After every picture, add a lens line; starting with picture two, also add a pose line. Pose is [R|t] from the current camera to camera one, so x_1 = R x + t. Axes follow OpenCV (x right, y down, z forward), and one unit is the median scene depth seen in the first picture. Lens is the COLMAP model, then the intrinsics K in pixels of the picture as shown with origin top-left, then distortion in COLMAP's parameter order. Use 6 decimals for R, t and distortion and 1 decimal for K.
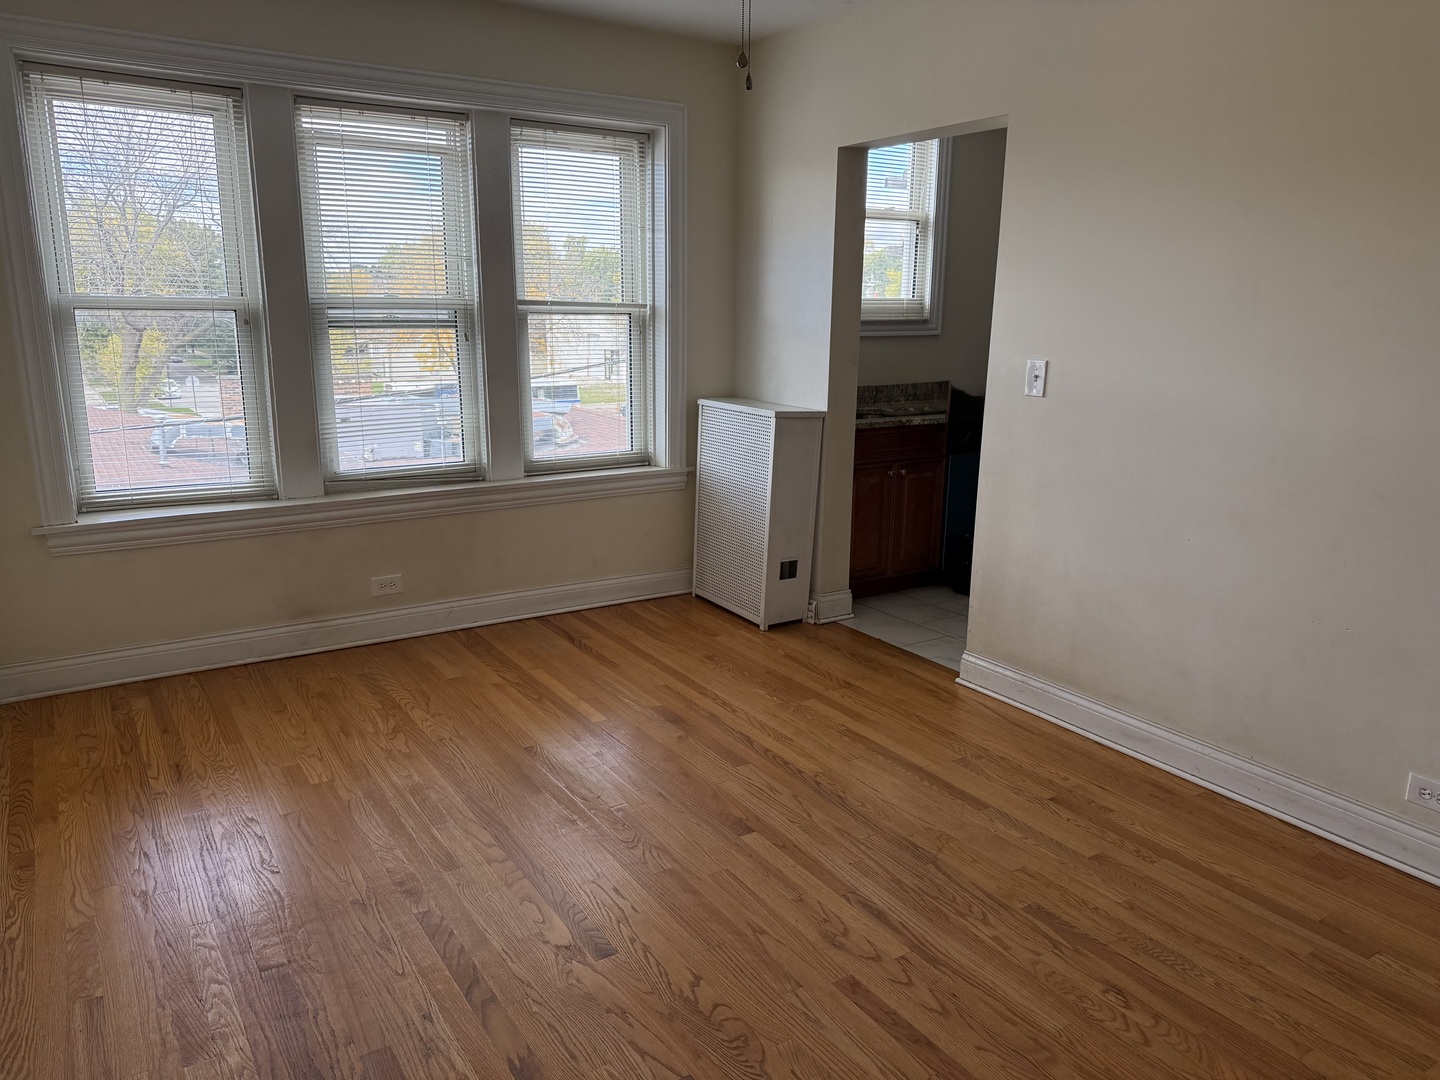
lens RADIAL K [[1018.7, 0, 722.9], [0, 1018.7, 512.2], [0, 0, 1]] dist [0.207558, -0.368474]
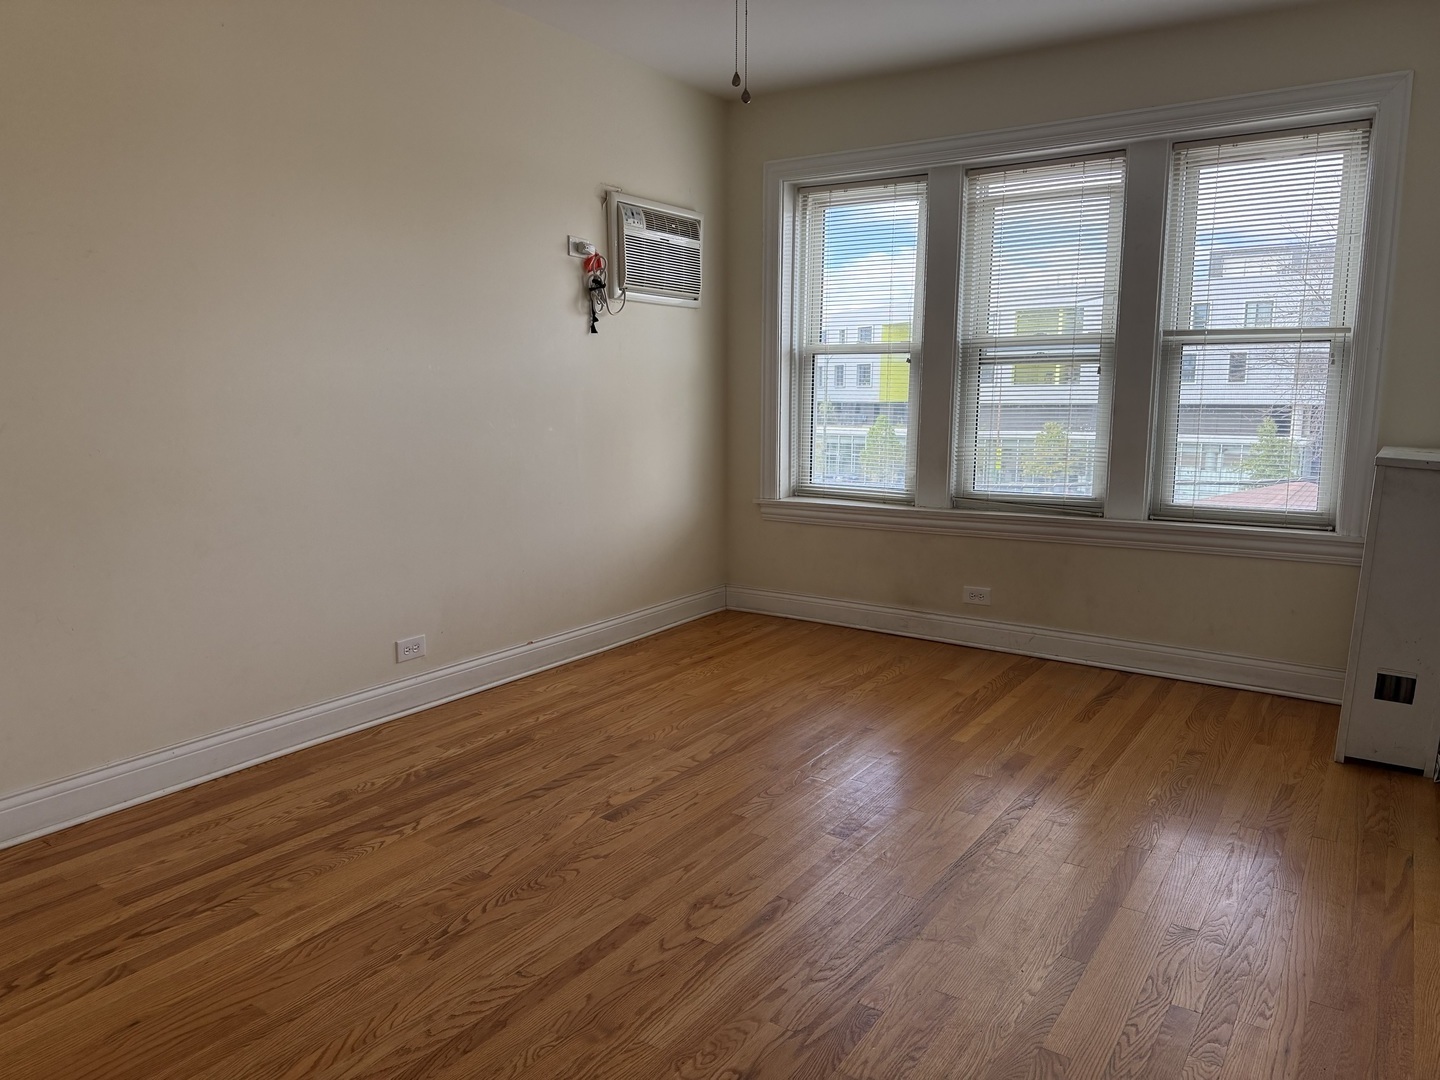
lens RADIAL K [[1010.7, 0, 720.0], [0, 1010.7, 540.0], [0, 0, 1]] dist [0.031393, -0.060674]
pose [[0.380054, 0.121425, -0.916959, 0.567112], [-0.182055, 0.981774, 0.054551, 0.003565], [0.906871, 0.146205, 0.395233, 0.335157]]
